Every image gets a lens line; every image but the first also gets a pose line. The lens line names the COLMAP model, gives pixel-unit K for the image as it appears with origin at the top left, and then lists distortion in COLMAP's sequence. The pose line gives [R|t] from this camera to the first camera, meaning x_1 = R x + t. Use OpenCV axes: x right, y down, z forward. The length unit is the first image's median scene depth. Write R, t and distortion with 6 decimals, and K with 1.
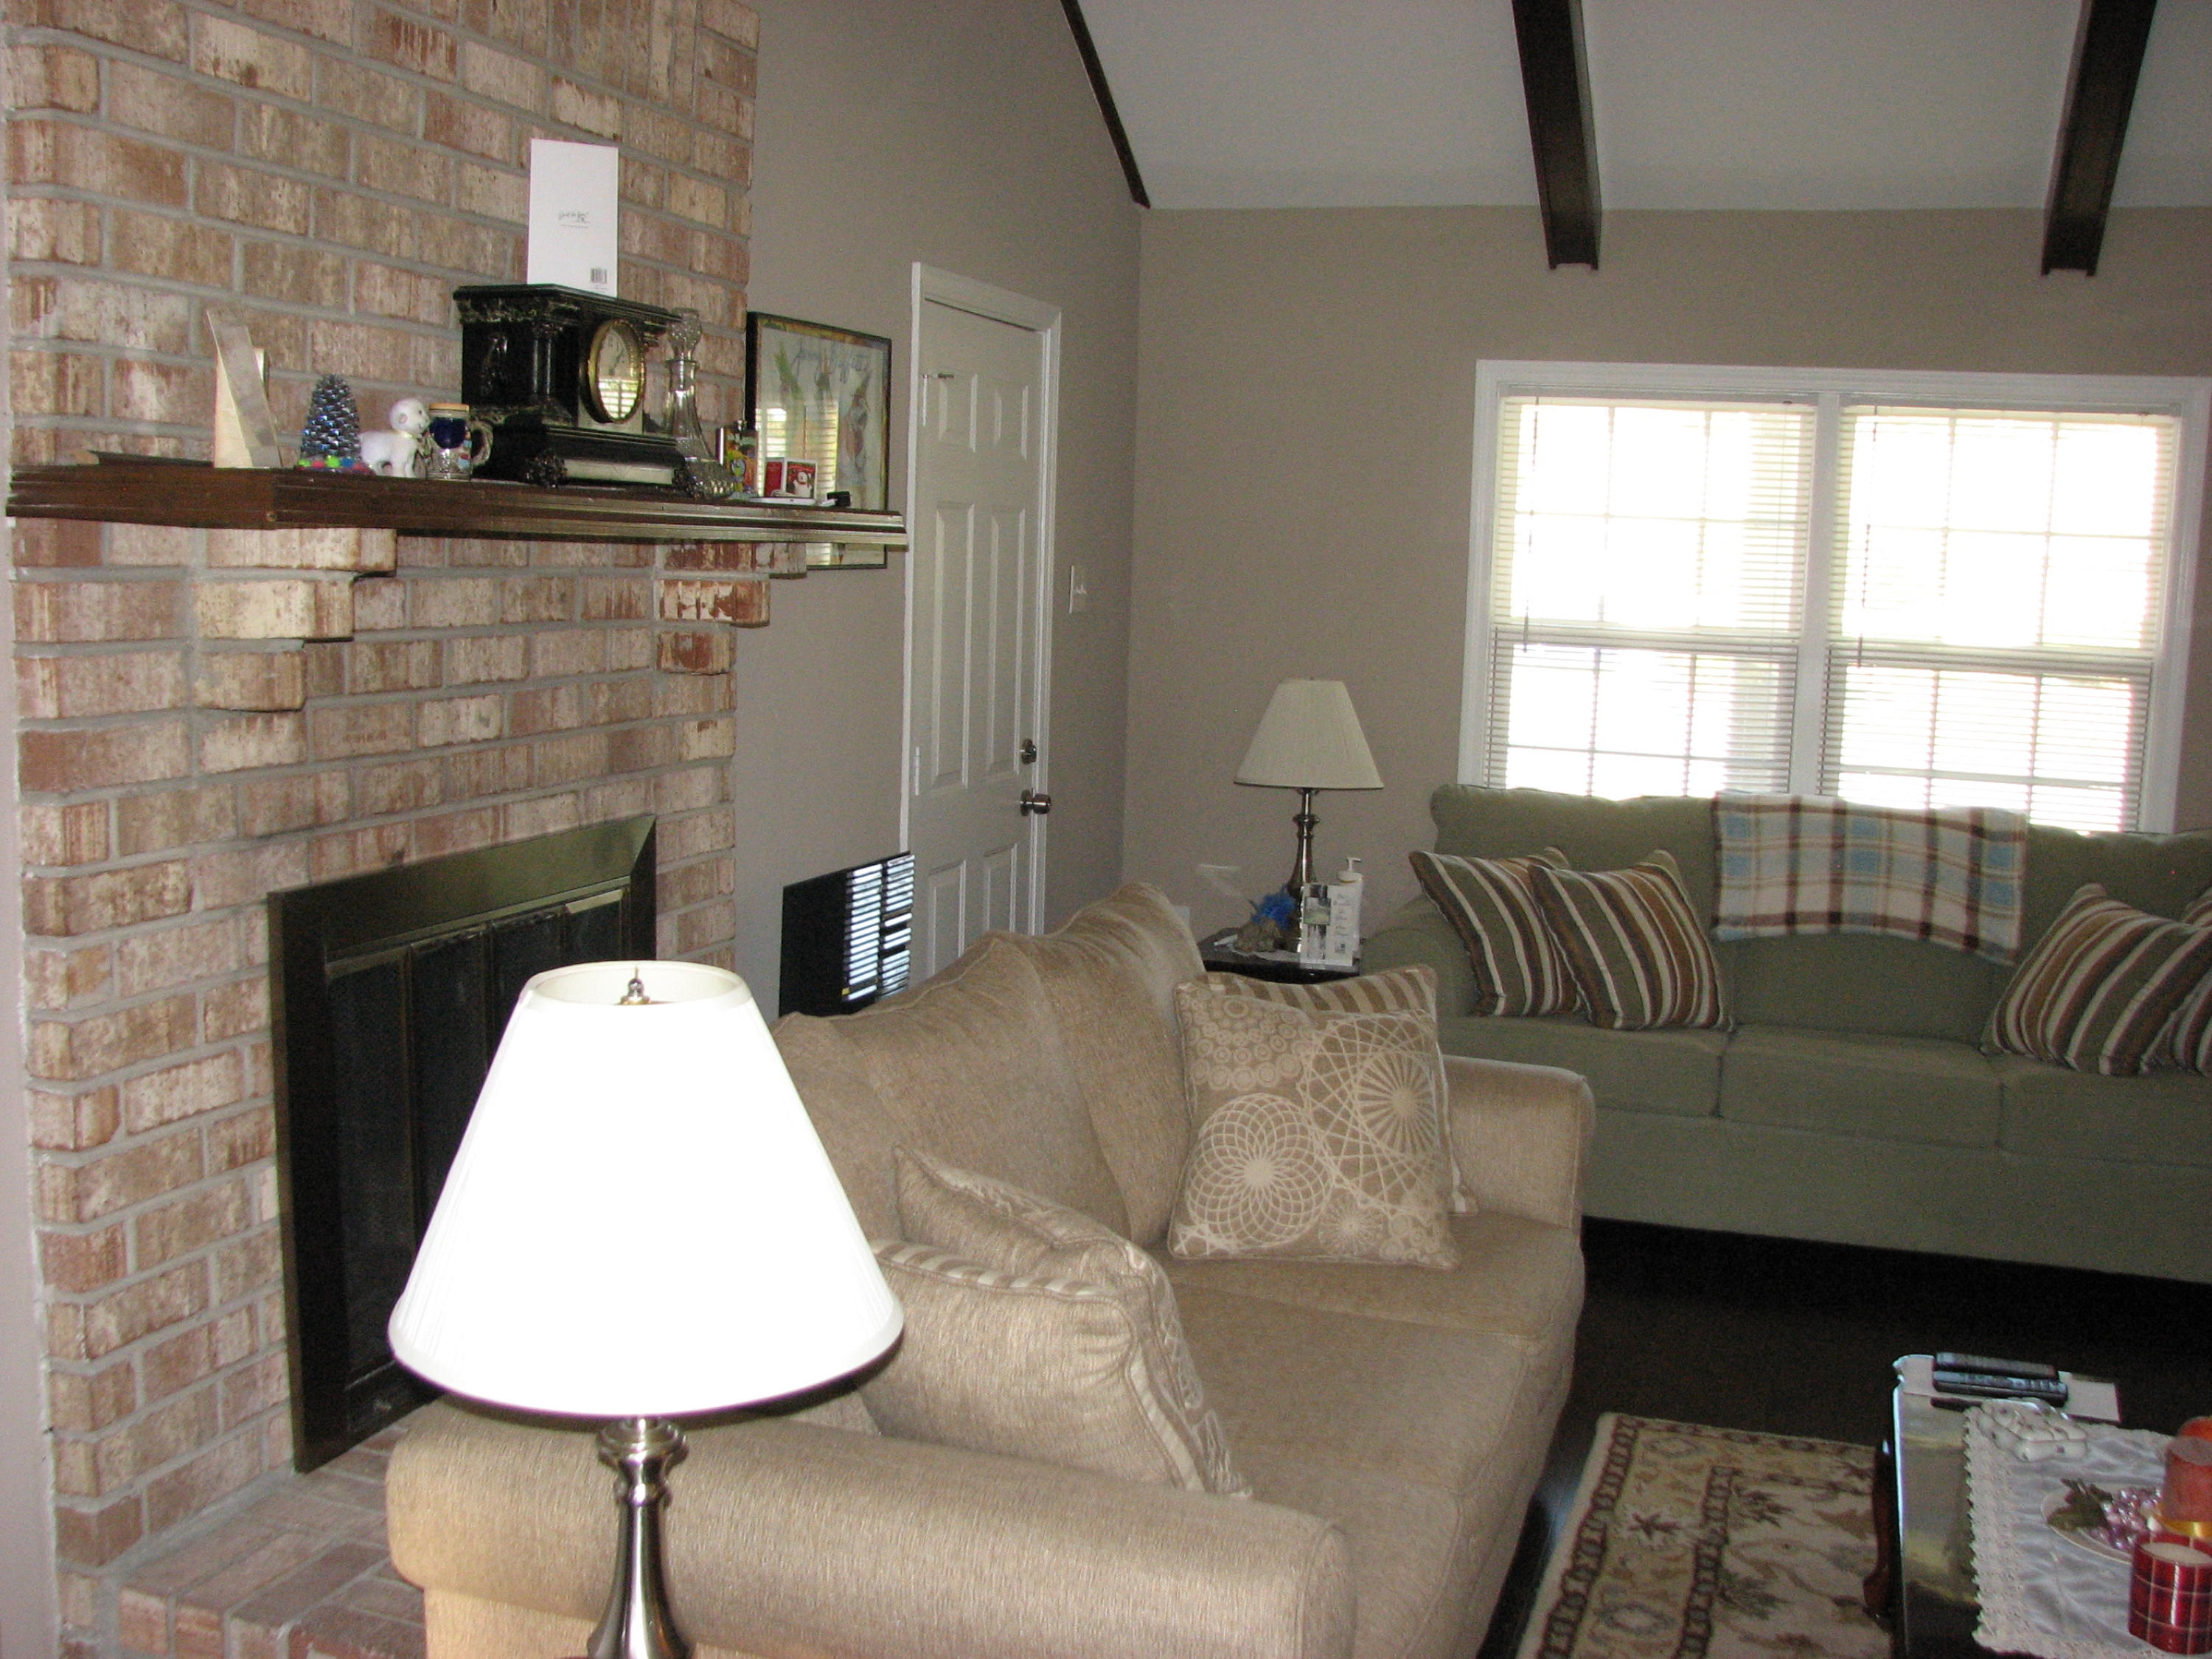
lens RADIAL K [[2422.6, 0, 1090.6], [0, 2422.6, 811.0], [0, 0, 1]] dist [-0.118708, 0.000000]
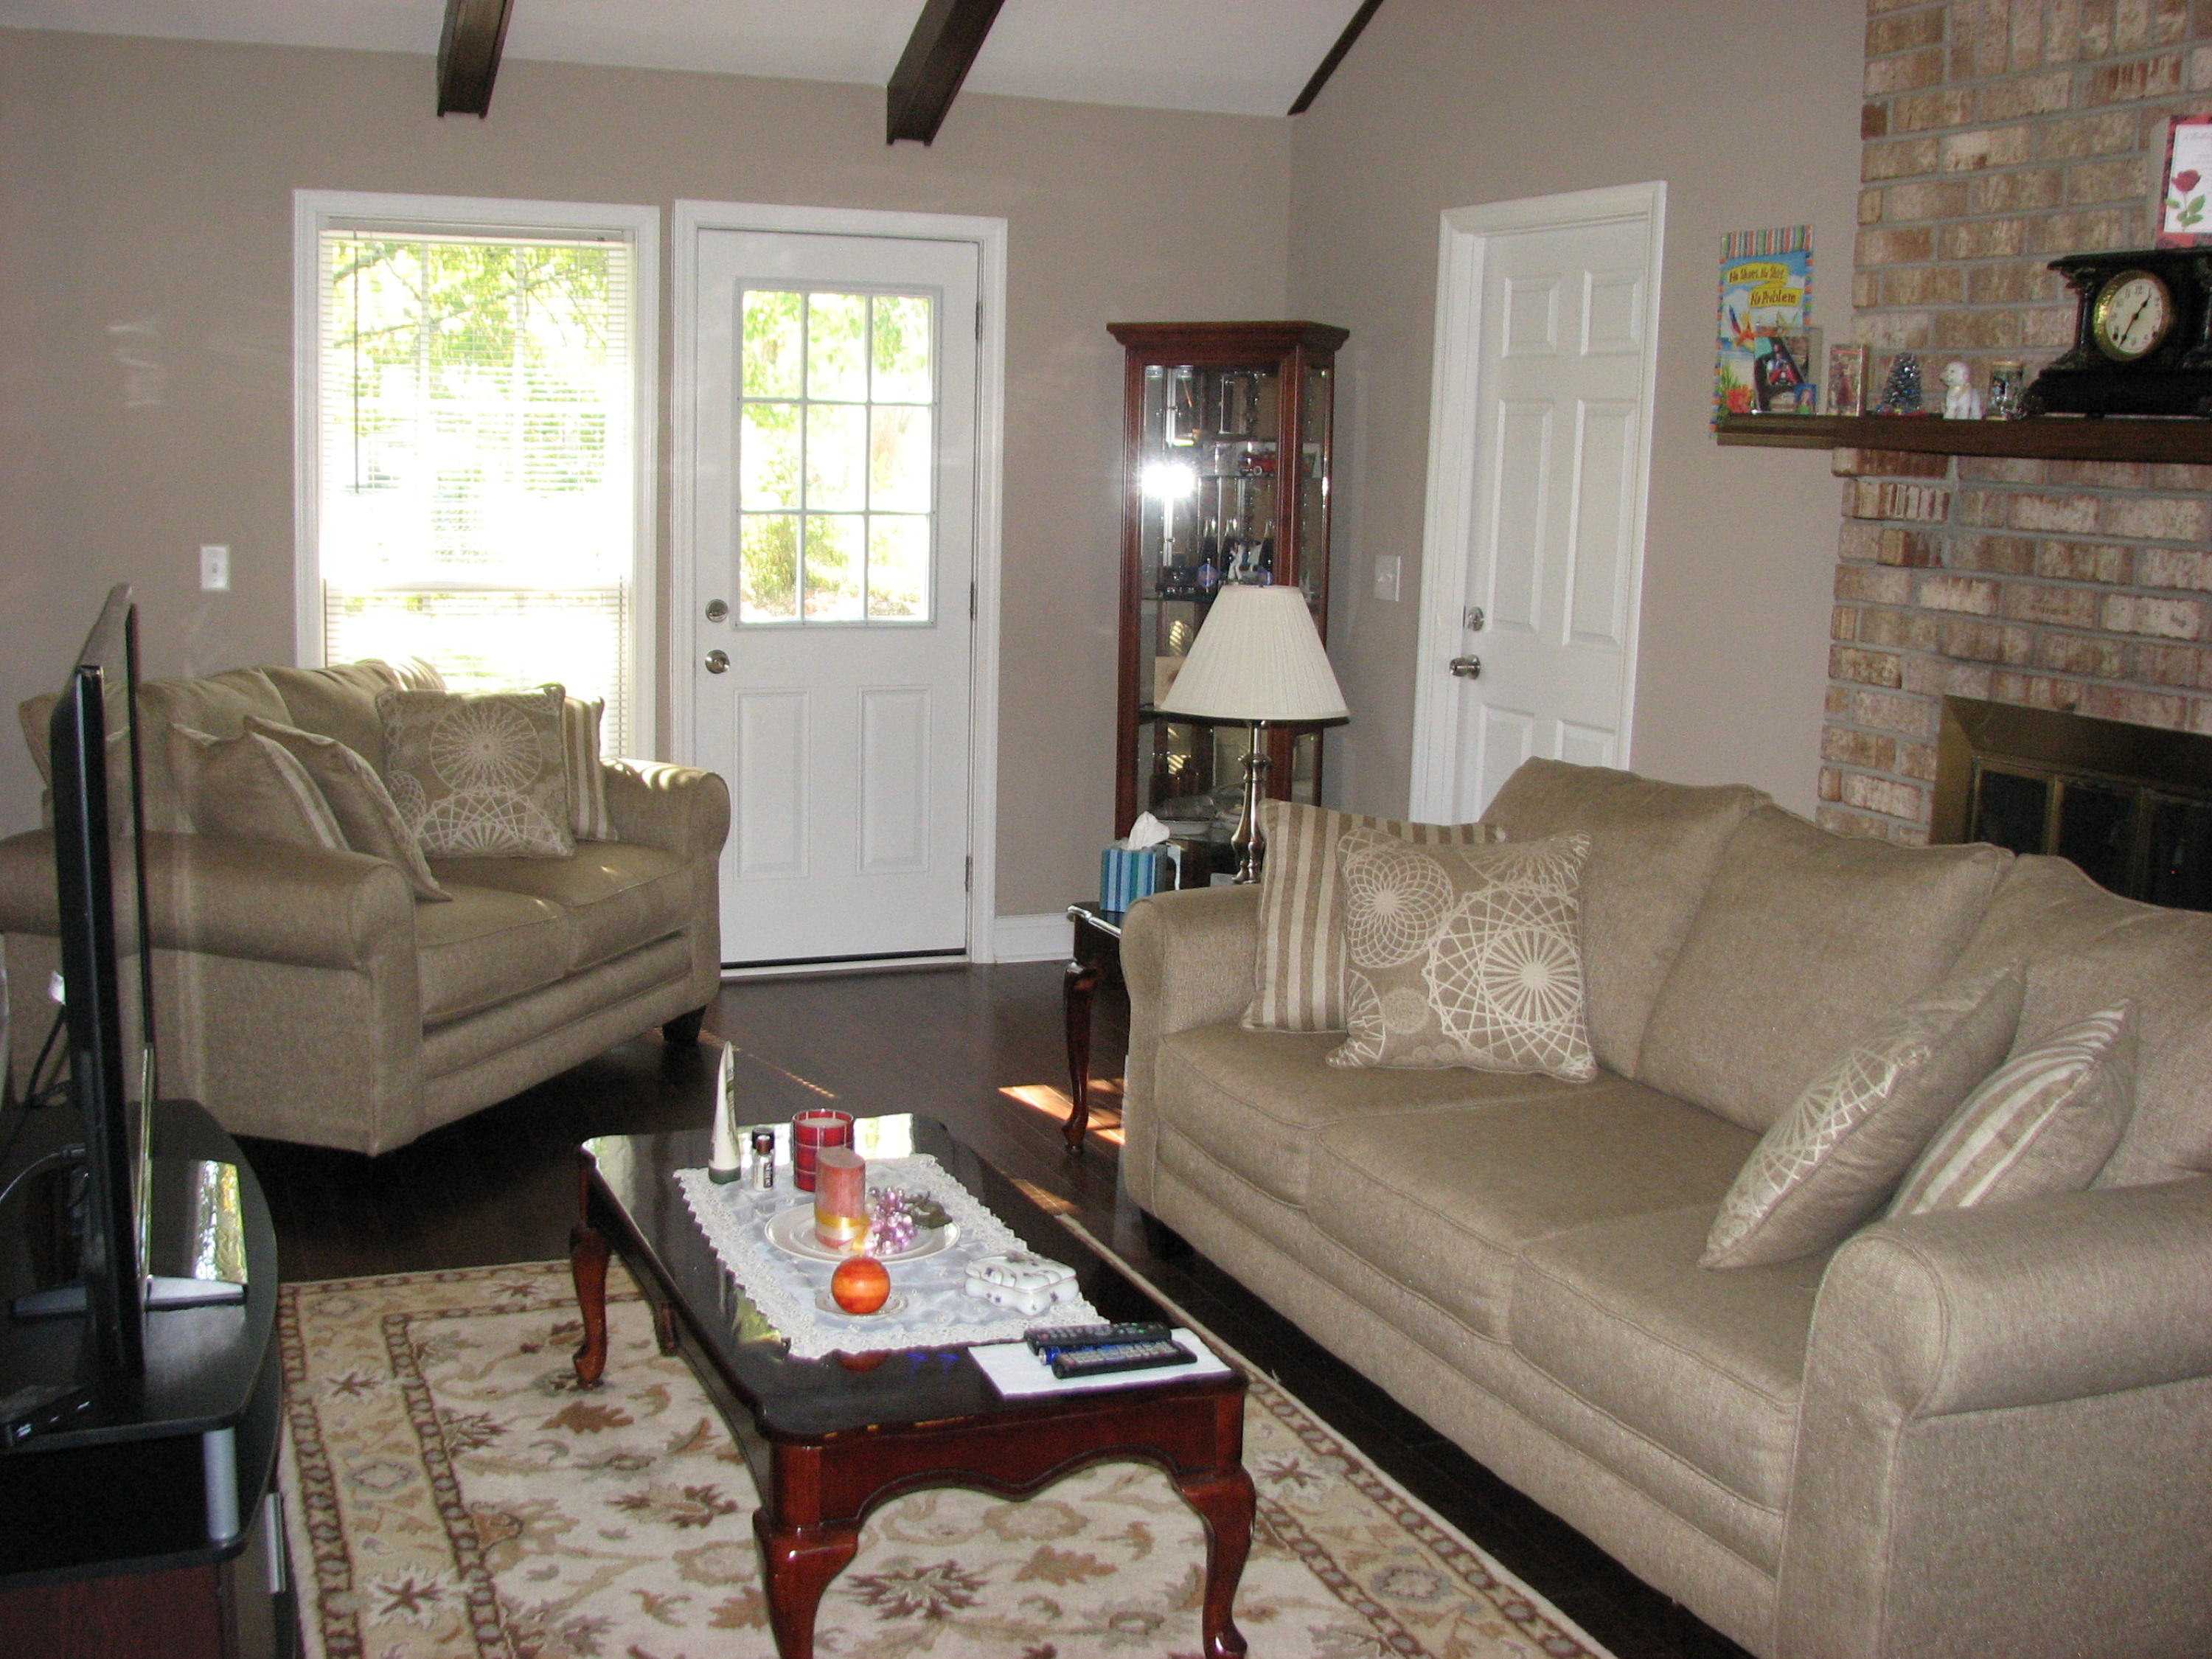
lens RADIAL K [[2422.6, 0, 1099.4], [0, 2422.6, 842.4], [0, 0, 1]] dist [-0.118708, 0.000000]
pose [[-0.777122, 0.048360, -0.627489, 0.985763], [-0.118947, 0.967788, 0.221898, -0.140537], [0.618007, 0.247080, -0.746337, 1.736024]]
